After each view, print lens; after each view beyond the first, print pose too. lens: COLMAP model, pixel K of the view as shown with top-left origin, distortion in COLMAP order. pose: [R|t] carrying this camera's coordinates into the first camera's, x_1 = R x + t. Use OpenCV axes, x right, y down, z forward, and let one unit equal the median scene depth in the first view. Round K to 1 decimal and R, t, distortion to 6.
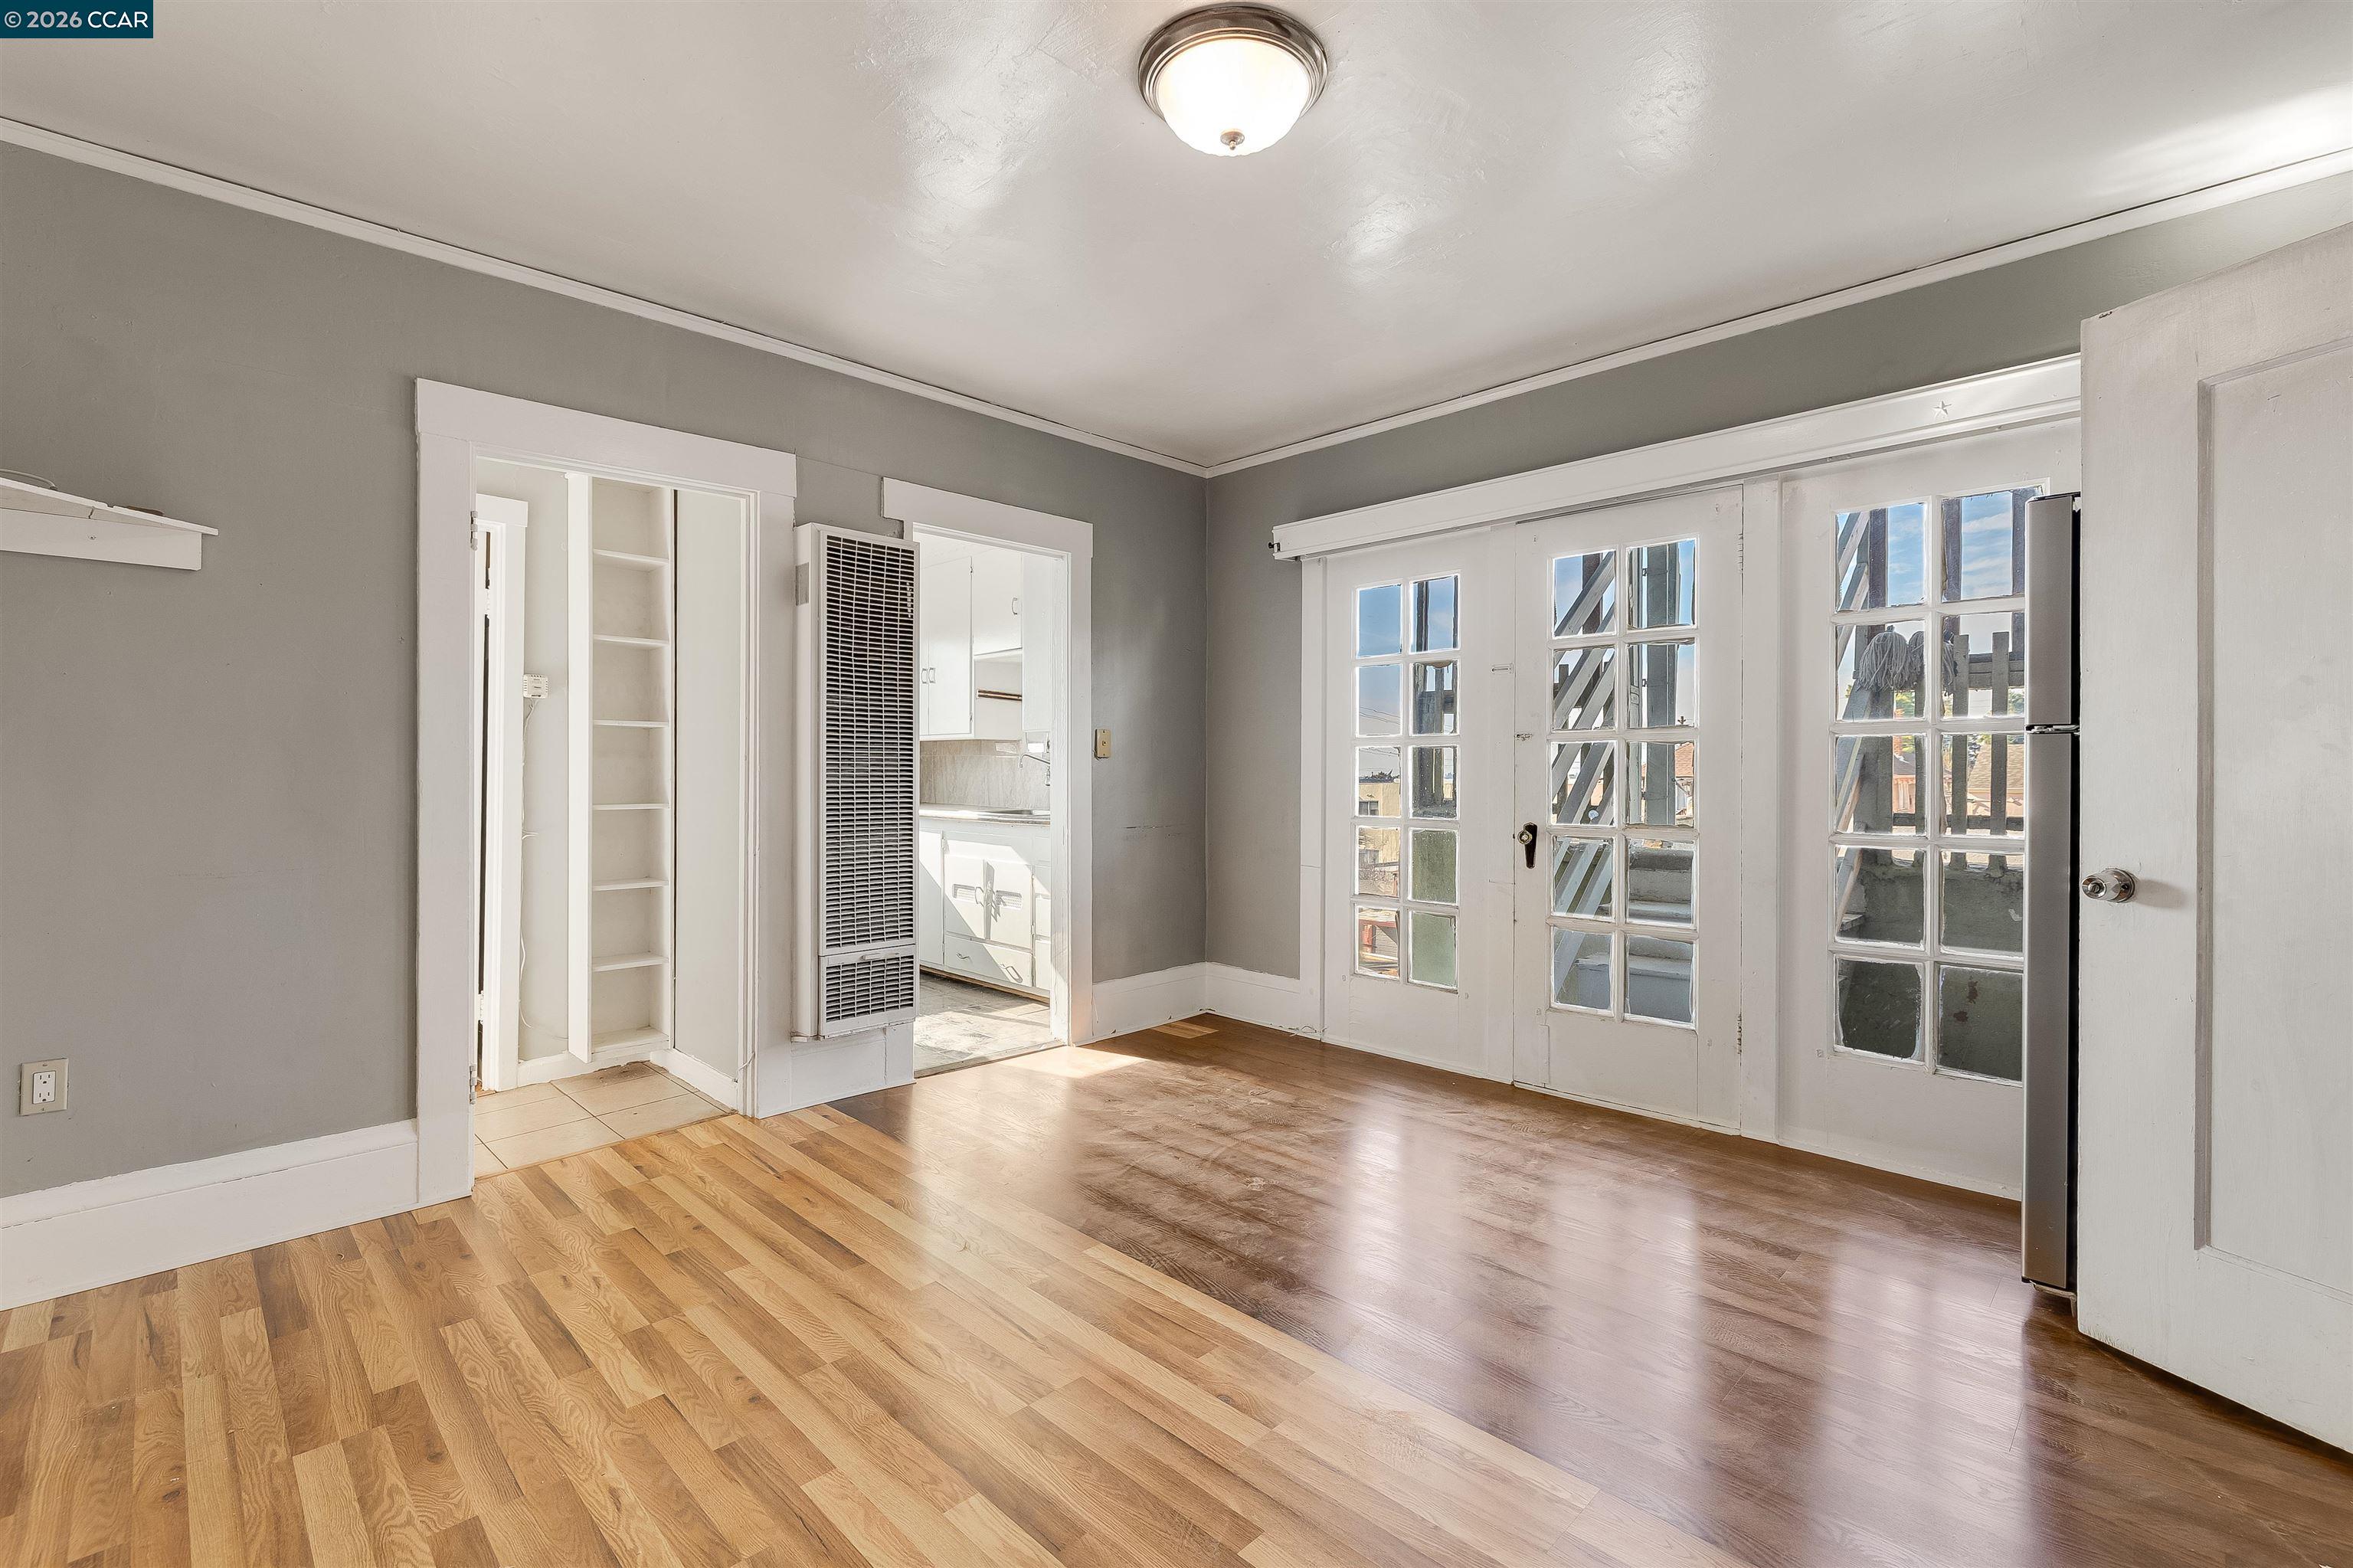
lens RADIAL K [[1003.0, 0, 1185.9], [0, 1003.0, 780.8], [0, 0, 1]] dist [0.000204, 0.000070]
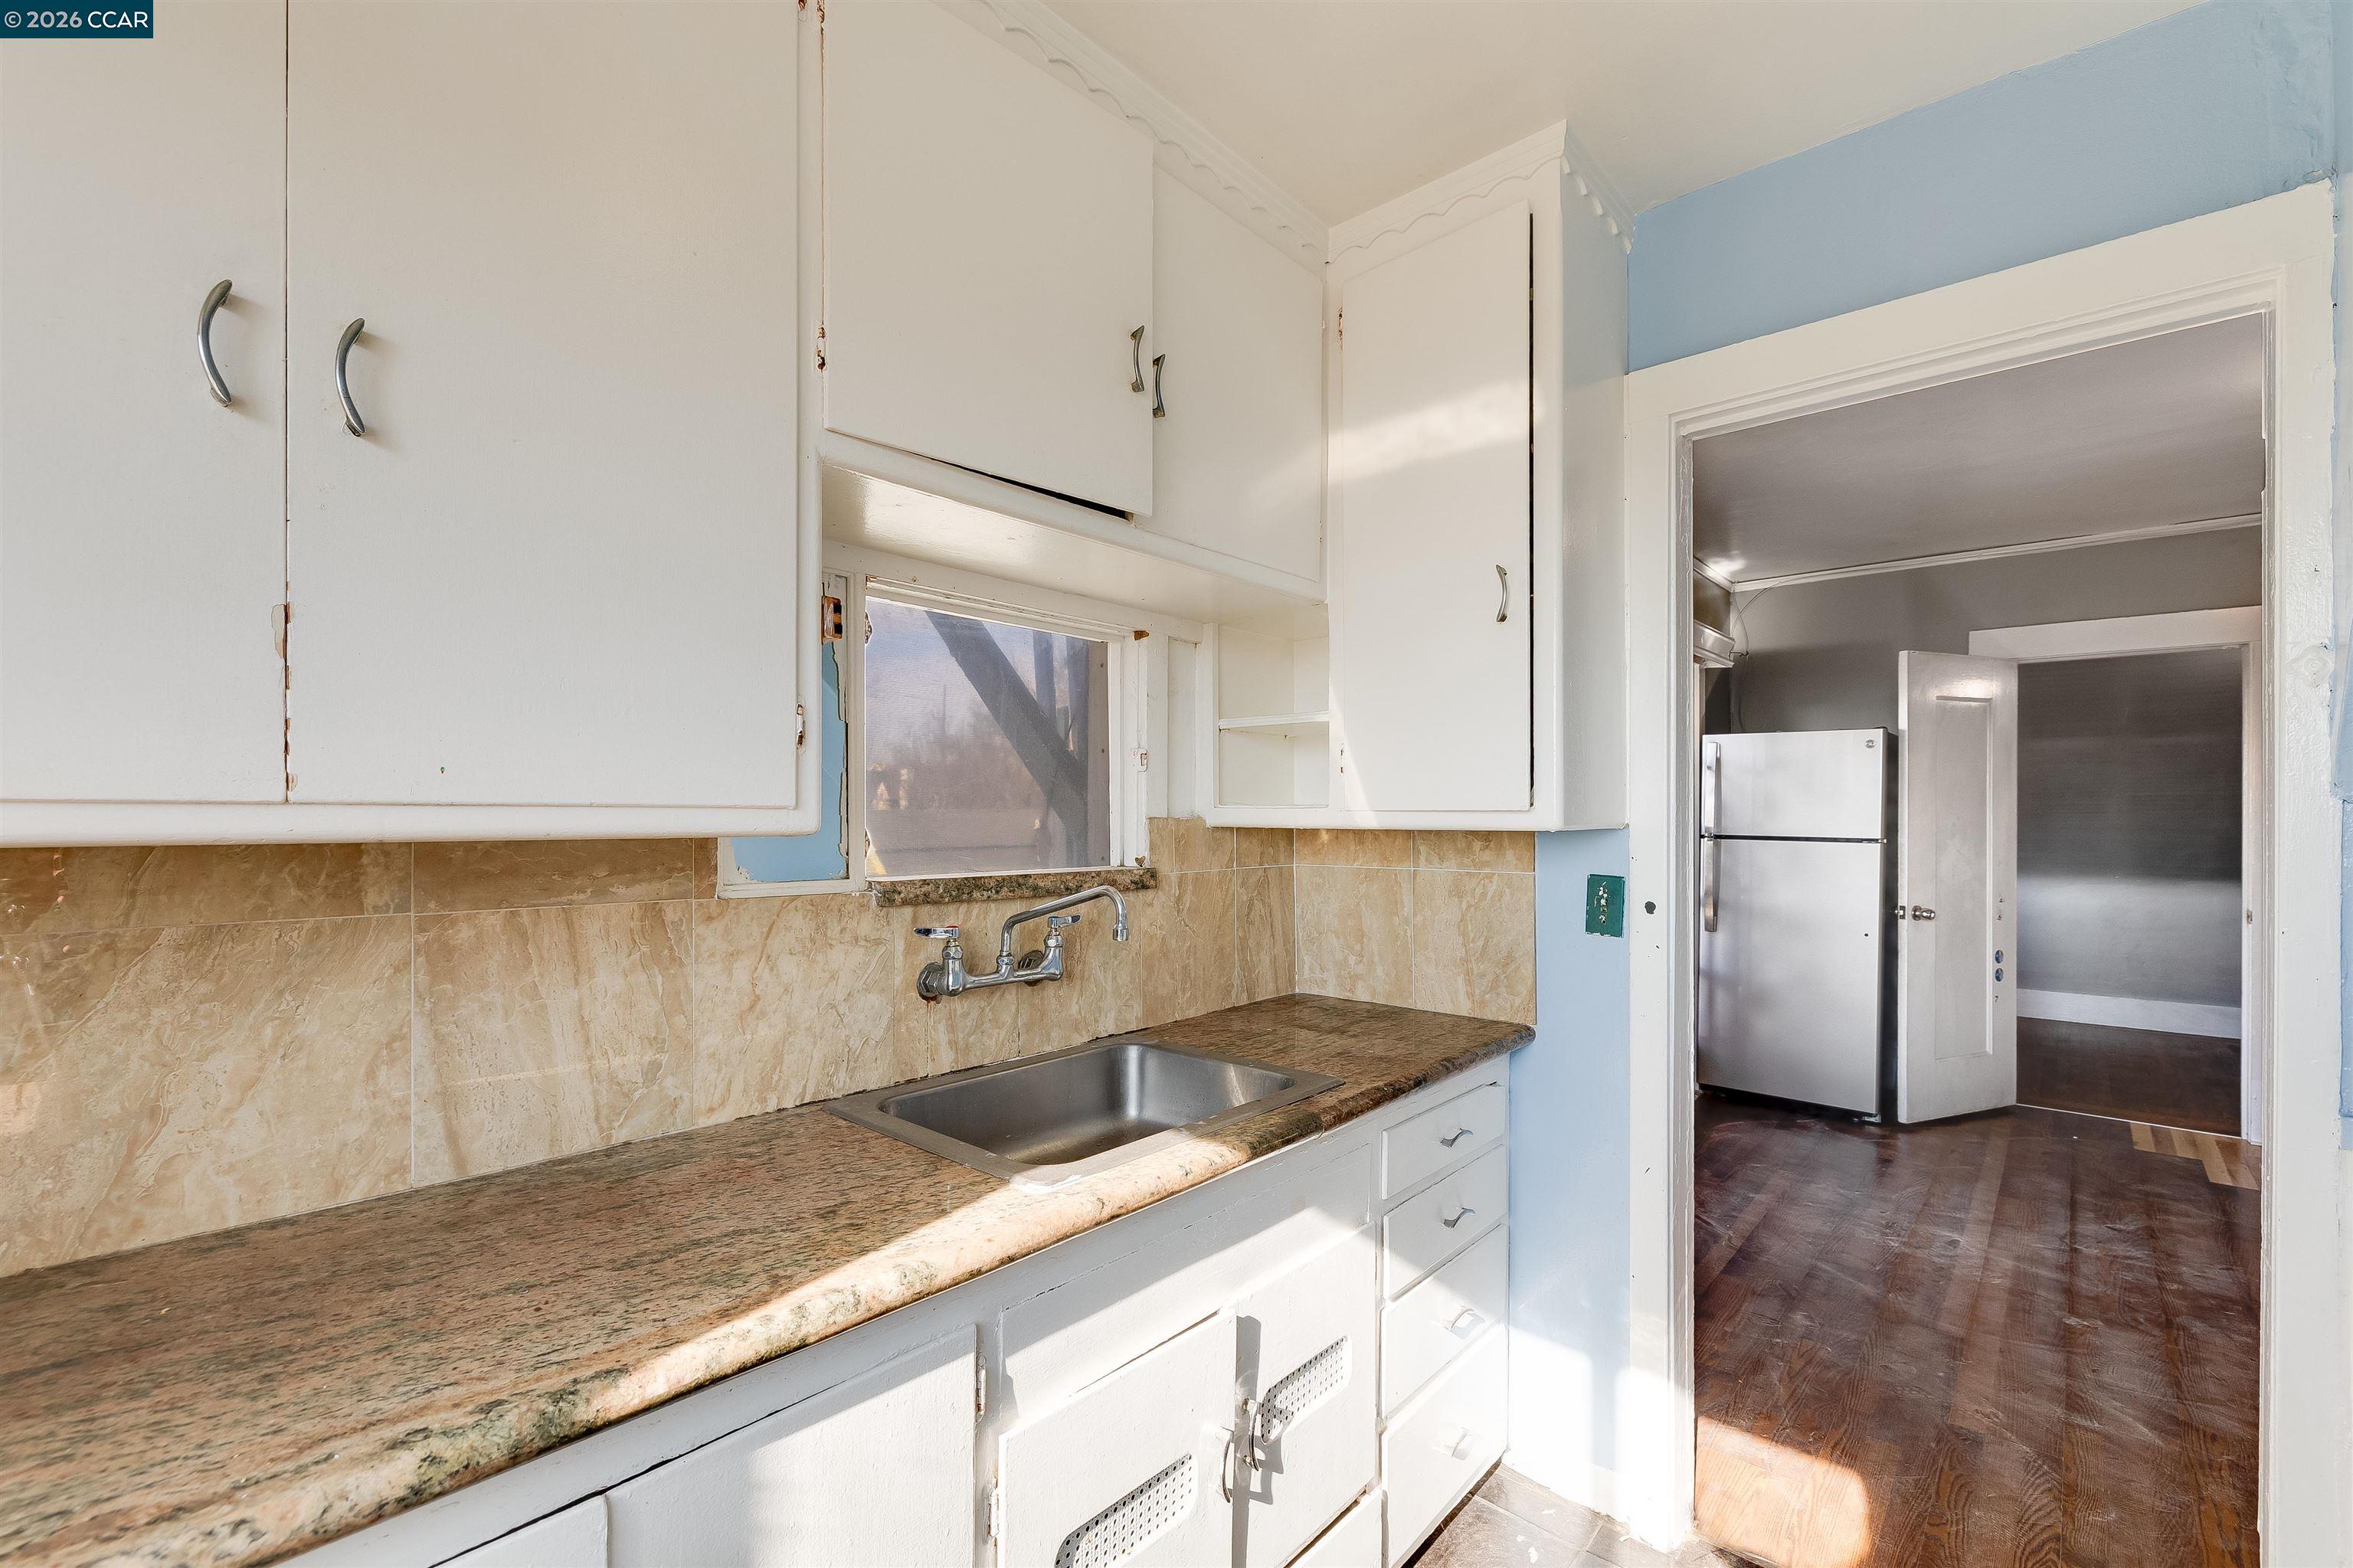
lens RADIAL K [[1003.0, 0, 1185.9], [0, 1003.0, 780.8], [0, 0, 1]] dist [0.000204, 0.000070]
pose [[-0.040487, 0.016004, 0.999052, -0.767333], [0.000042, 0.999872, -0.016015, -0.095458], [-0.999180, -0.000607, -0.040483, 1.673413]]
